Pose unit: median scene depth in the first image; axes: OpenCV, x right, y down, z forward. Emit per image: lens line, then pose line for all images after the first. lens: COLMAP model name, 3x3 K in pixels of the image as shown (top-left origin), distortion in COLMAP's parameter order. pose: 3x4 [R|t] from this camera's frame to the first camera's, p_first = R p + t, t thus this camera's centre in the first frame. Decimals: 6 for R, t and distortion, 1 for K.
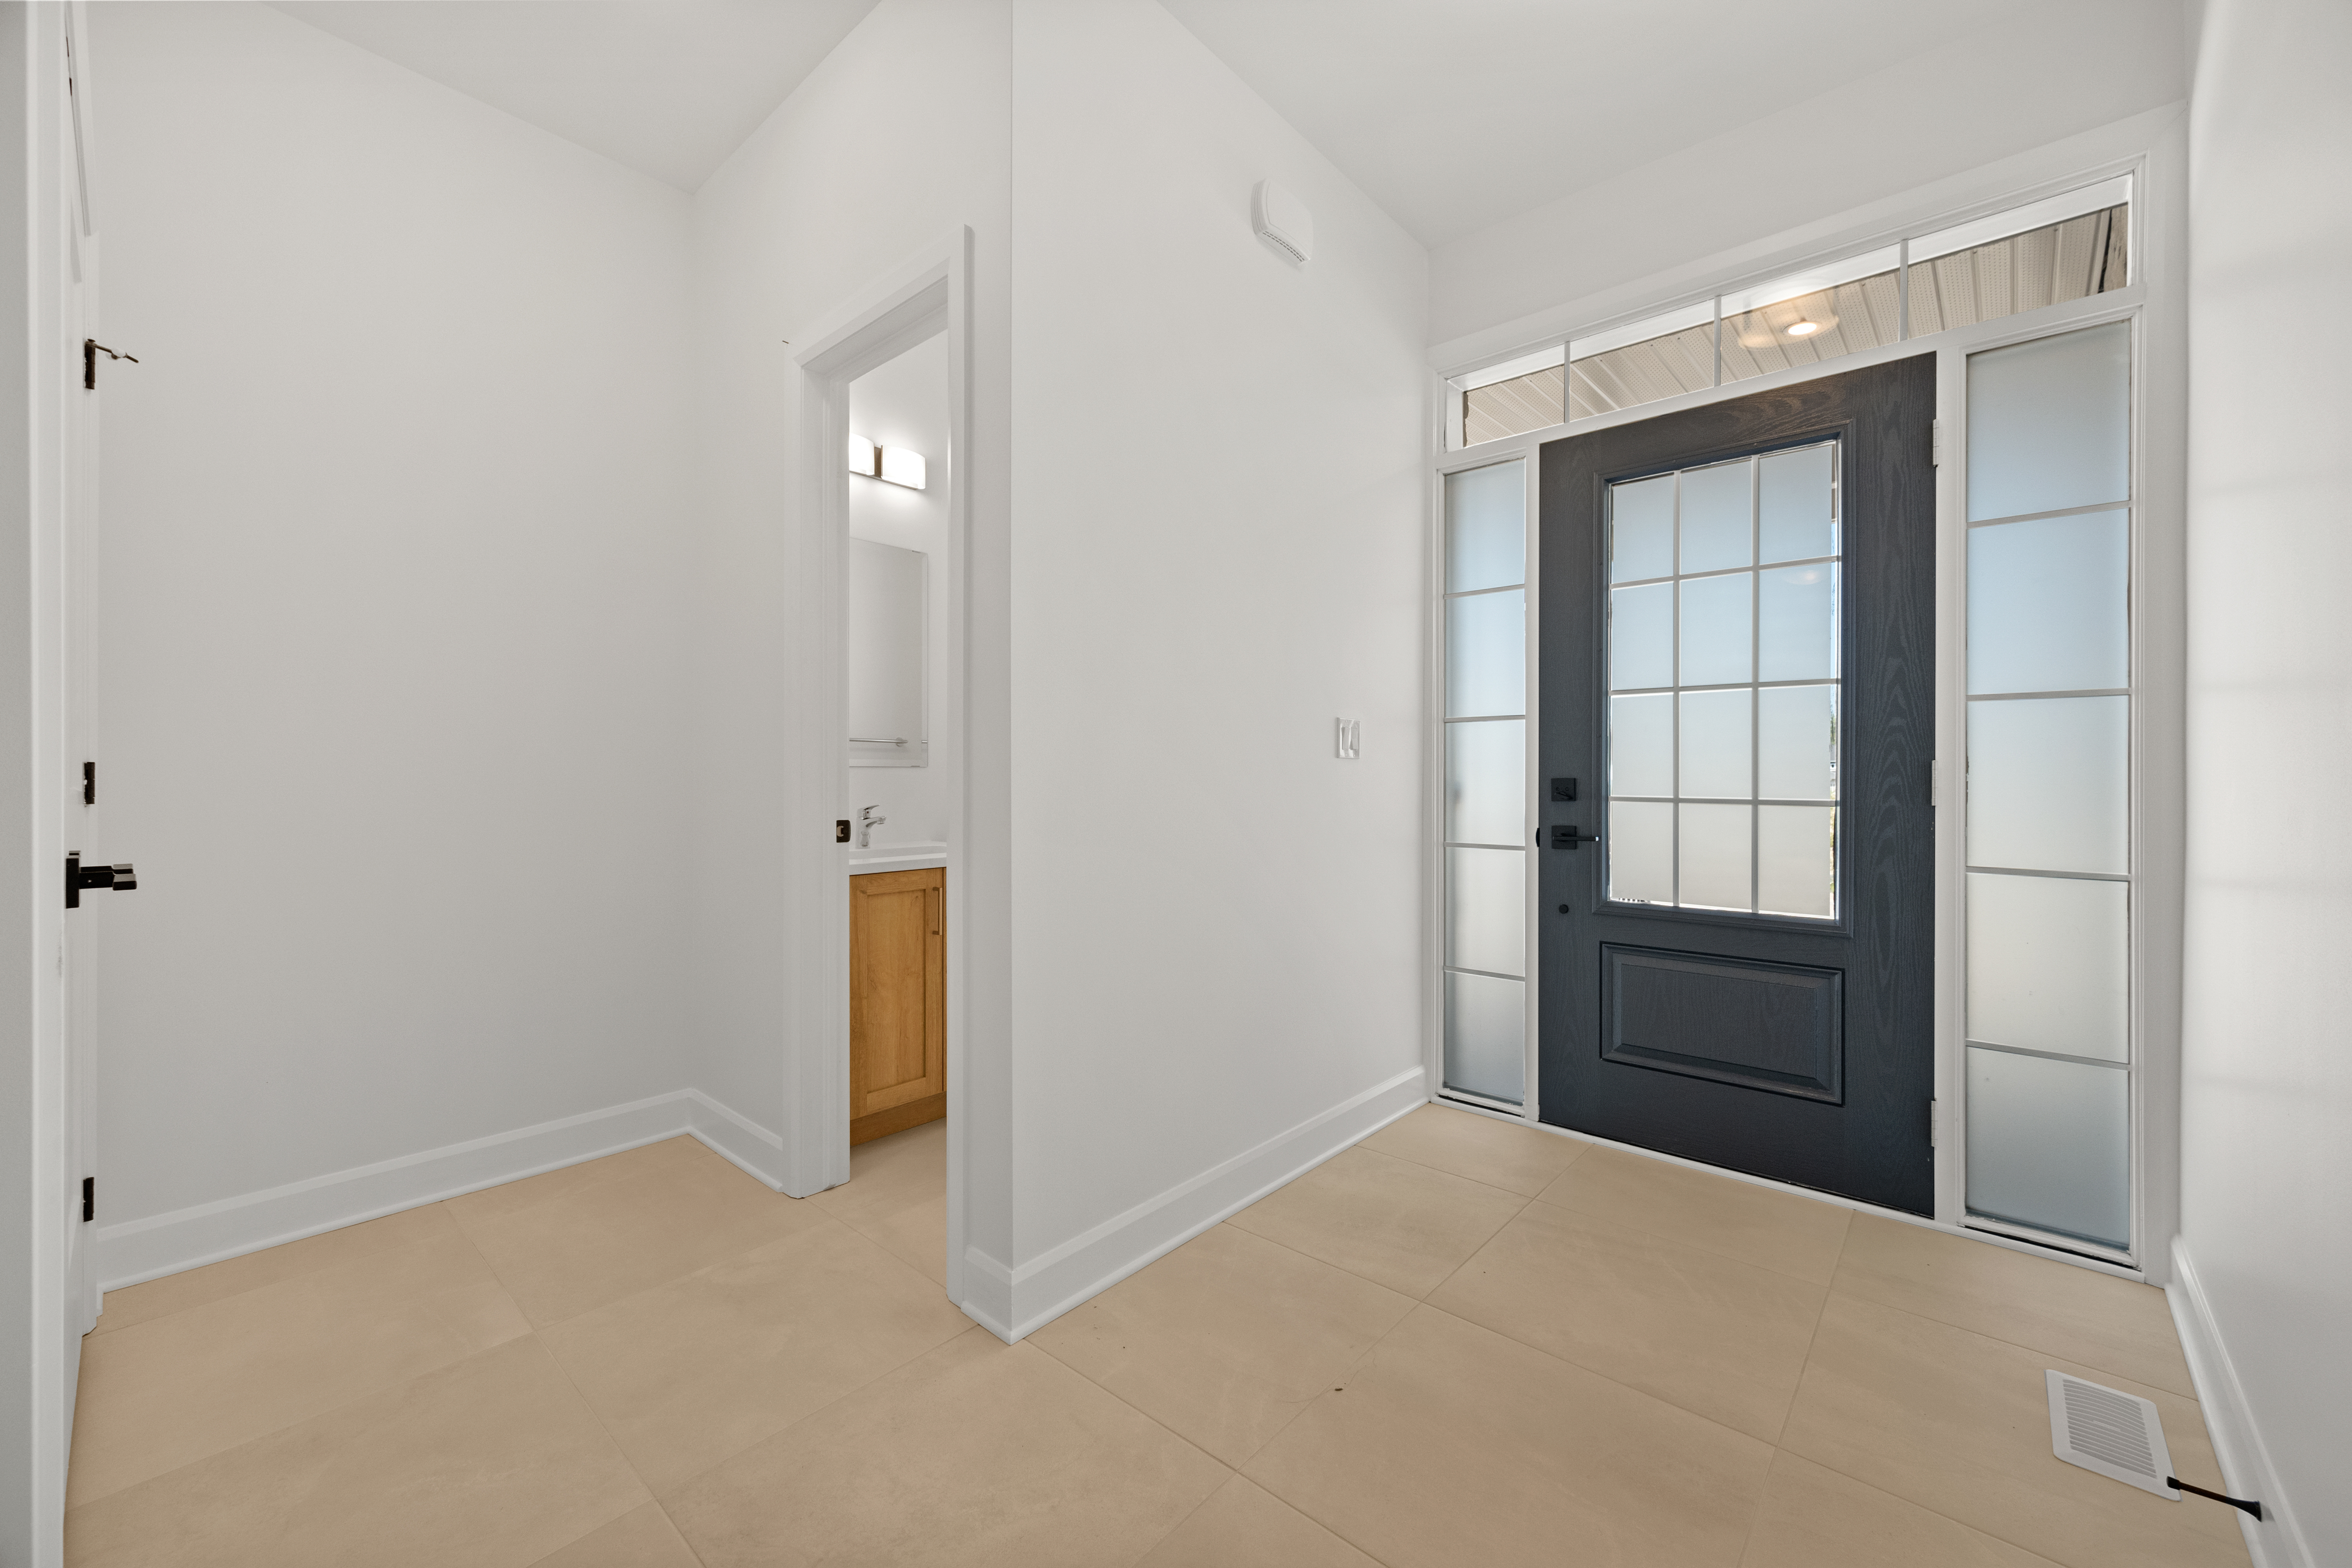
lens RADIAL K [[925.9, 0, 1176.0], [0, 925.9, 784.0], [0, 0, 1]] dist [-0.000619, 0.000023]
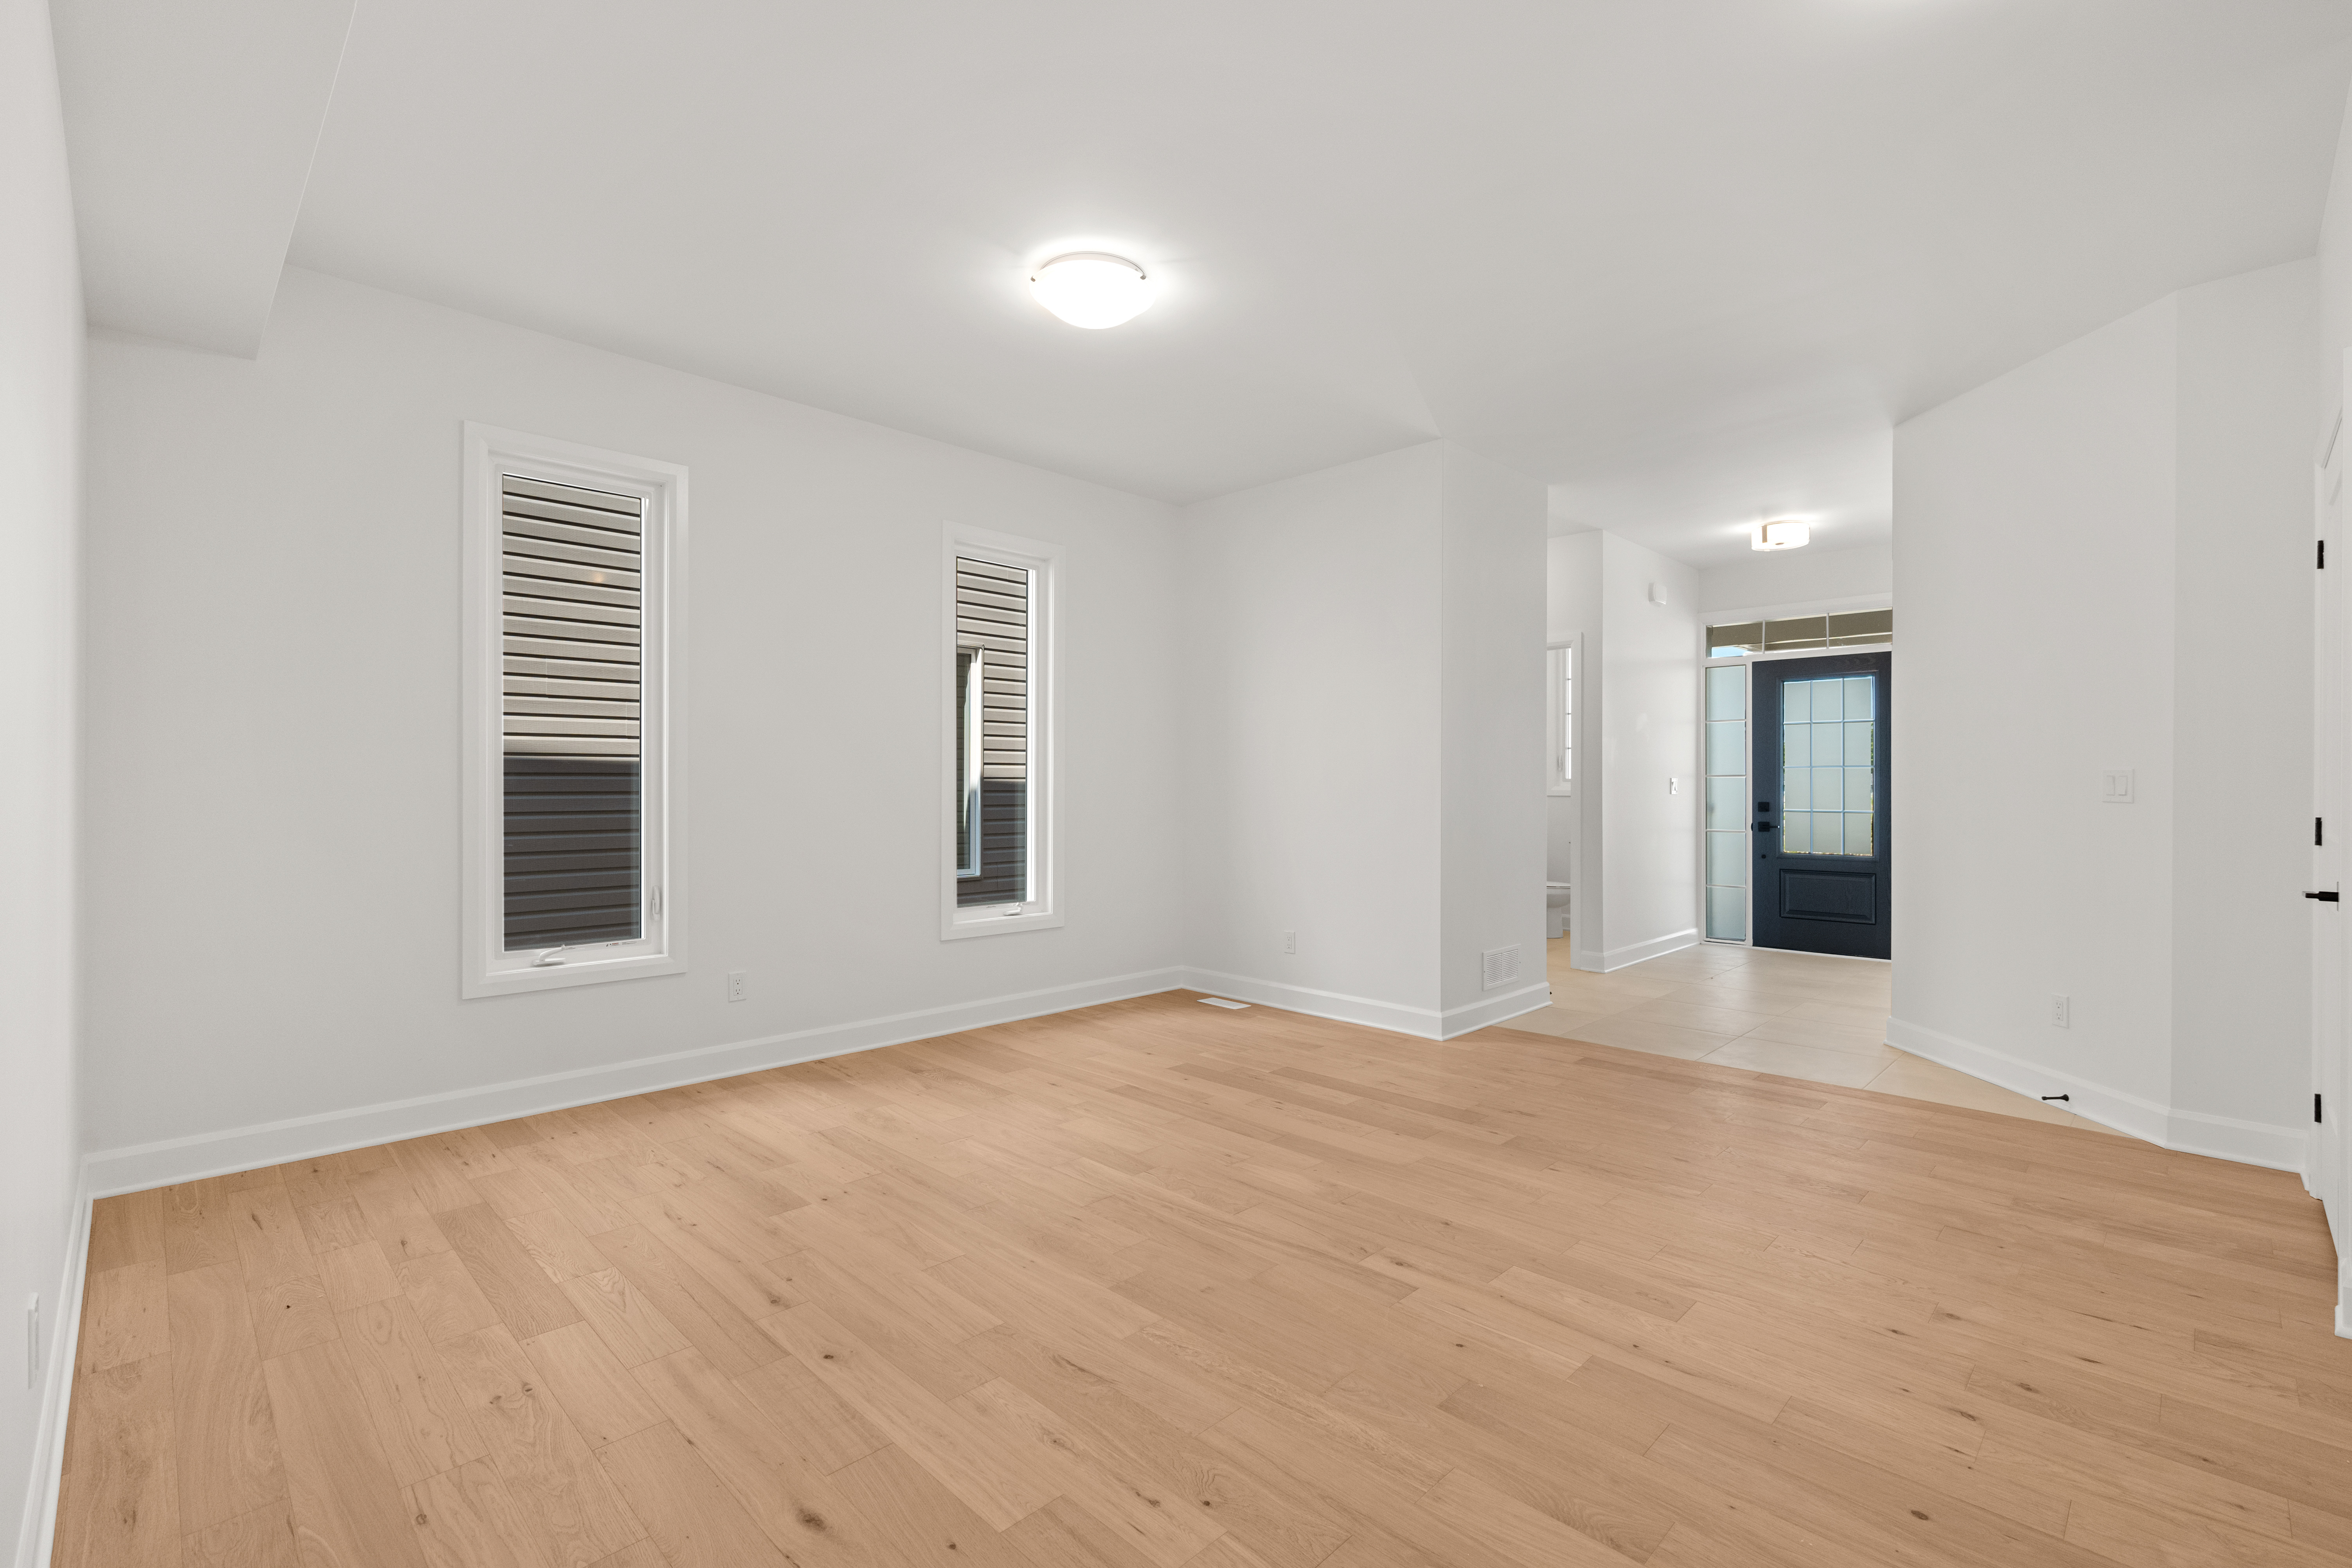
lens RADIAL K [[1038.5, 0, 1192.1], [0, 1038.5, 777.1], [0, 0, 1]] dist [-0.000670, -0.000129]
pose [[0.998618, 0.001880, -0.052531, -0.930658], [-0.002264, 0.999971, -0.007242, -0.048857], [0.052516, 0.007351, 0.998593, -1.789396]]
